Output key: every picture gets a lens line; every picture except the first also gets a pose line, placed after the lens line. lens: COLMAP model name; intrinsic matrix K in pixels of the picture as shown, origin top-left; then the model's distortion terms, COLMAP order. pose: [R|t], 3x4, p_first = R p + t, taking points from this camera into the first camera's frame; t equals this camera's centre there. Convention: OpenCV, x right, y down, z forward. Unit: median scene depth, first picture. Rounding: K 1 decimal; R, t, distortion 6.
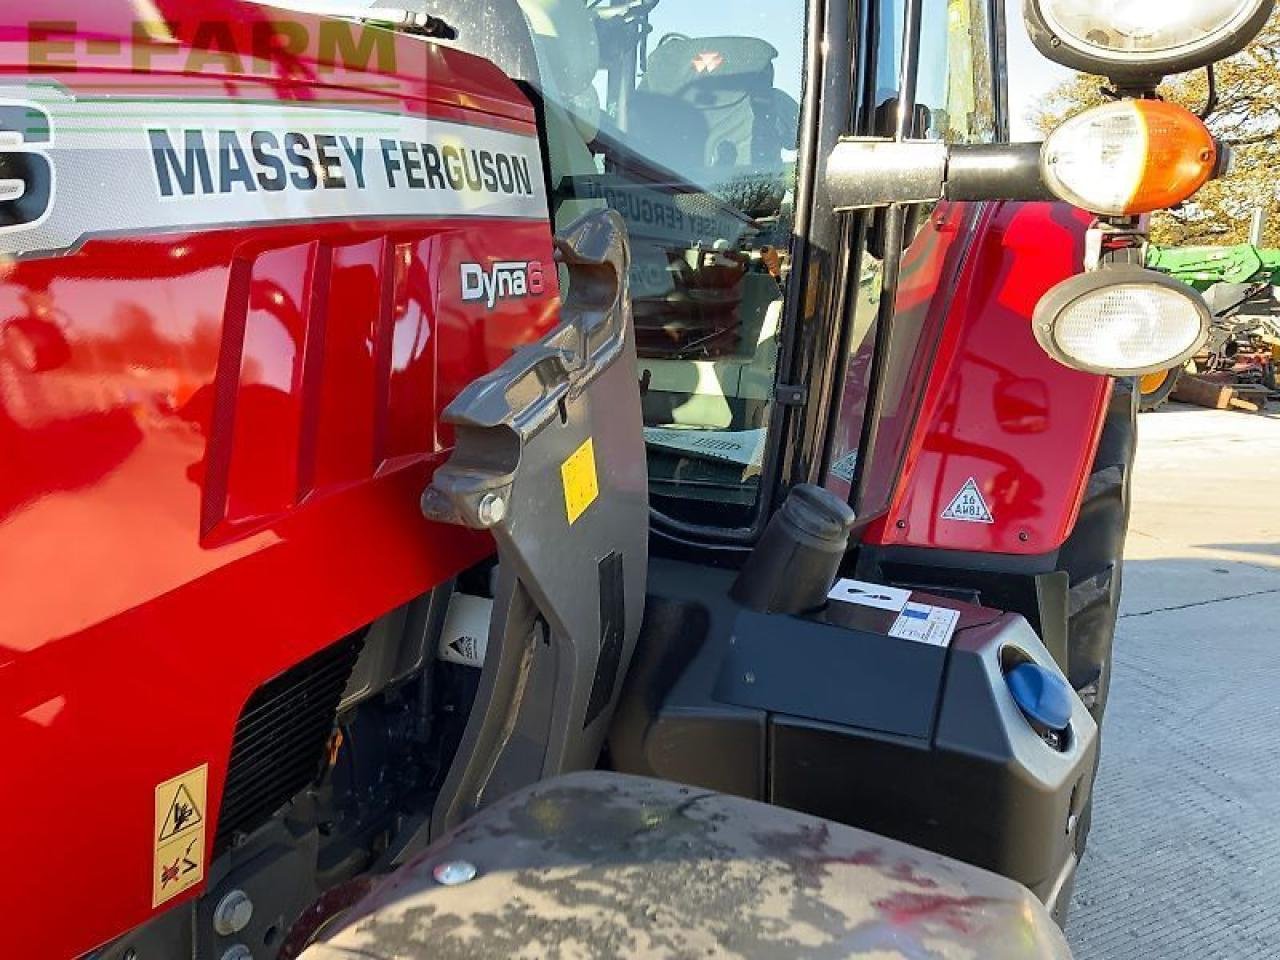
lens RADIAL K [[1054.6, 0, 623.1], [0, 1054.6, 476.5], [0, 0, 1]] dist [0.105746, -0.226074]
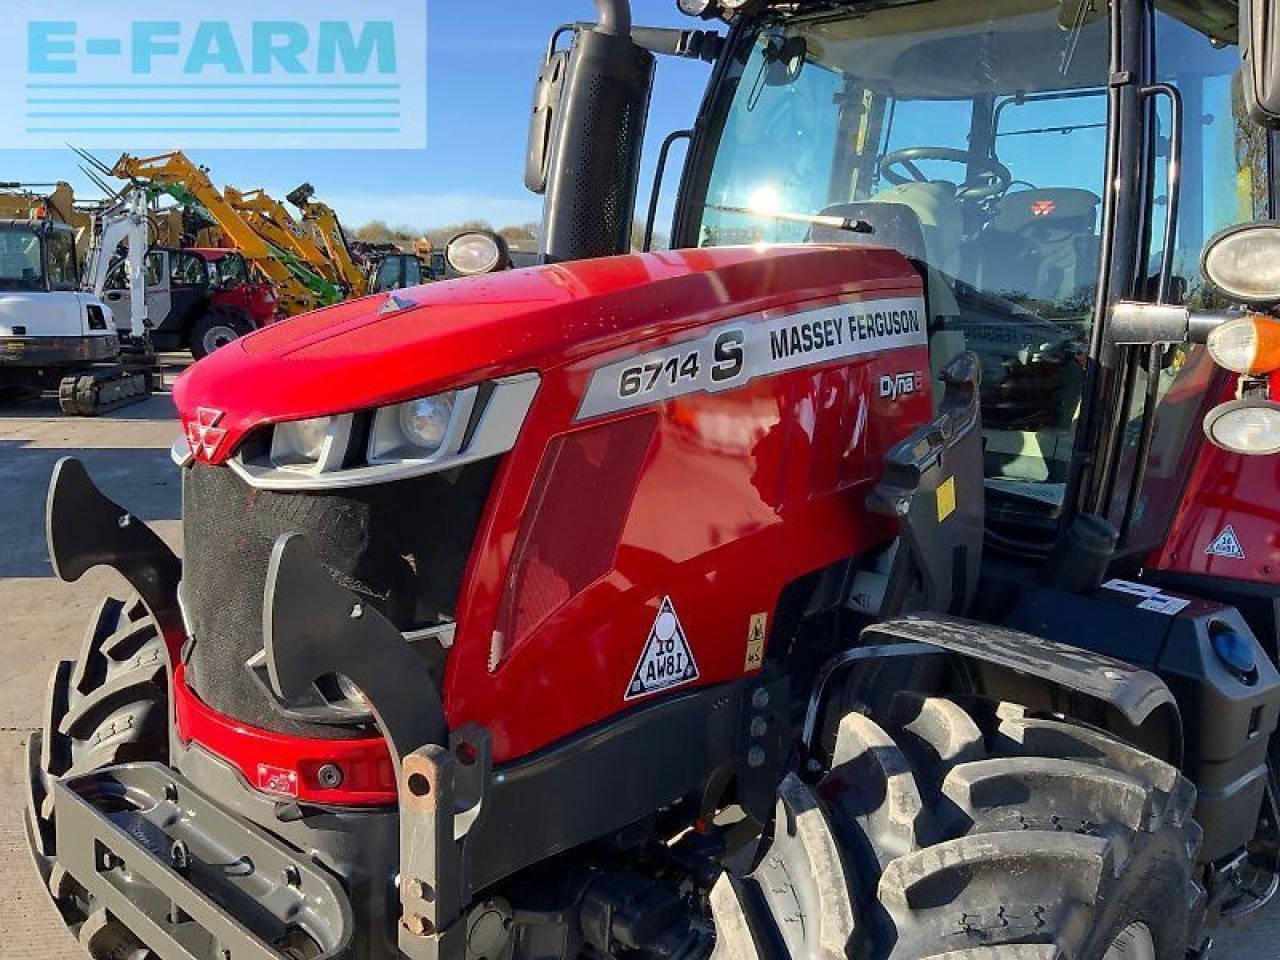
lens RADIAL K [[1054.6, 0, 623.1], [0, 1054.6, 476.5], [0, 0, 1]] dist [0.105746, -0.226074]
pose [[0.955811, 0.049717, -0.289747, -0.039089], [-0.064049, 0.997137, -0.040184, 0.067012], [0.286920, 0.056966, 0.956259, -0.818131]]
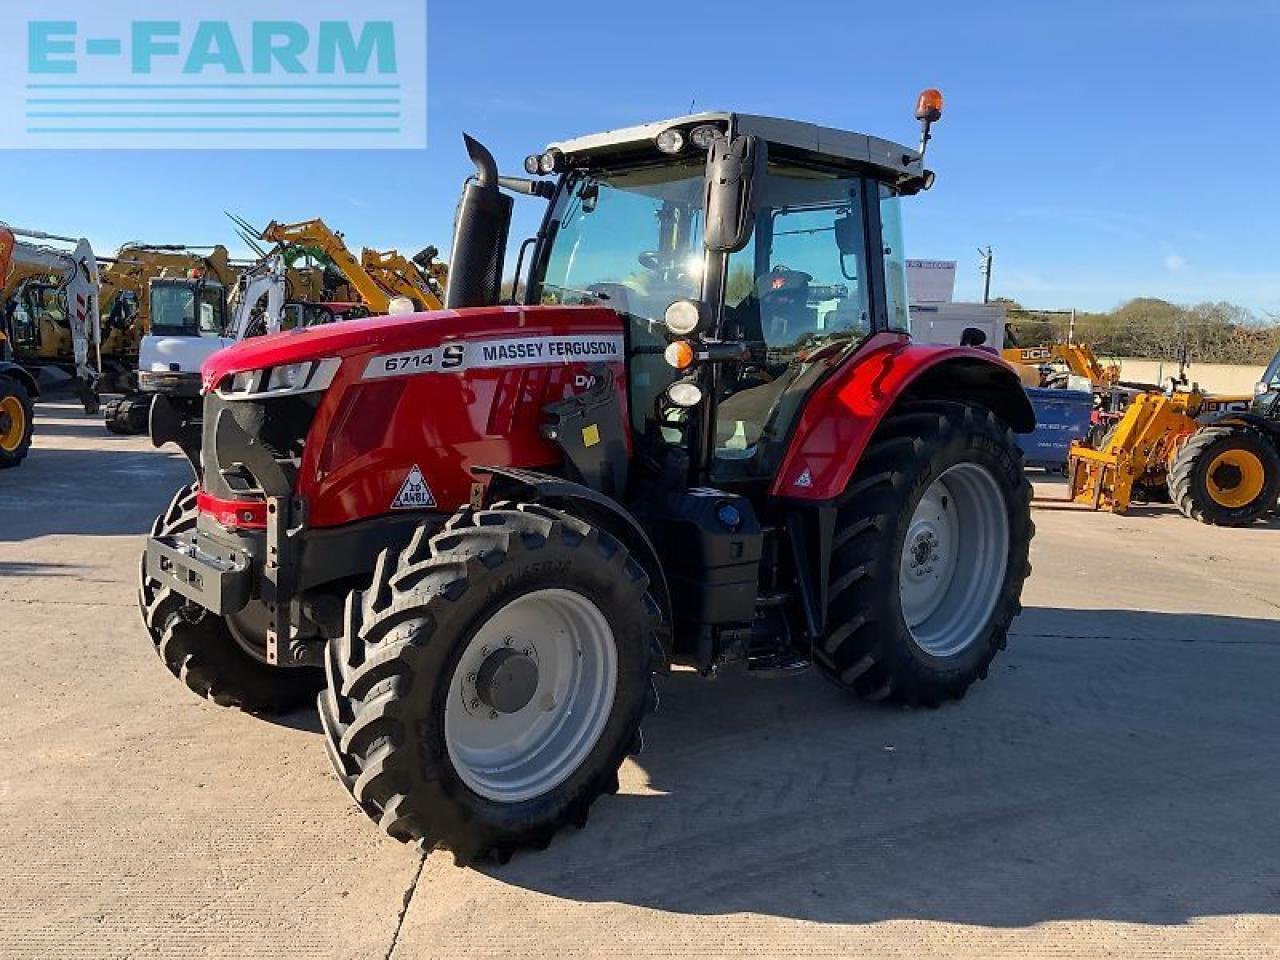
lens RADIAL K [[1071.4, 0, 634.9], [0, 1071.4, 473.6], [0, 0, 1]] dist [0.105535, -0.178390]
pose [[0.912883, 0.056499, -0.404292, 1.404272], [-0.098934, 0.991471, -0.084836, 0.380685], [0.396050, 0.117443, 0.910687, -1.997478]]
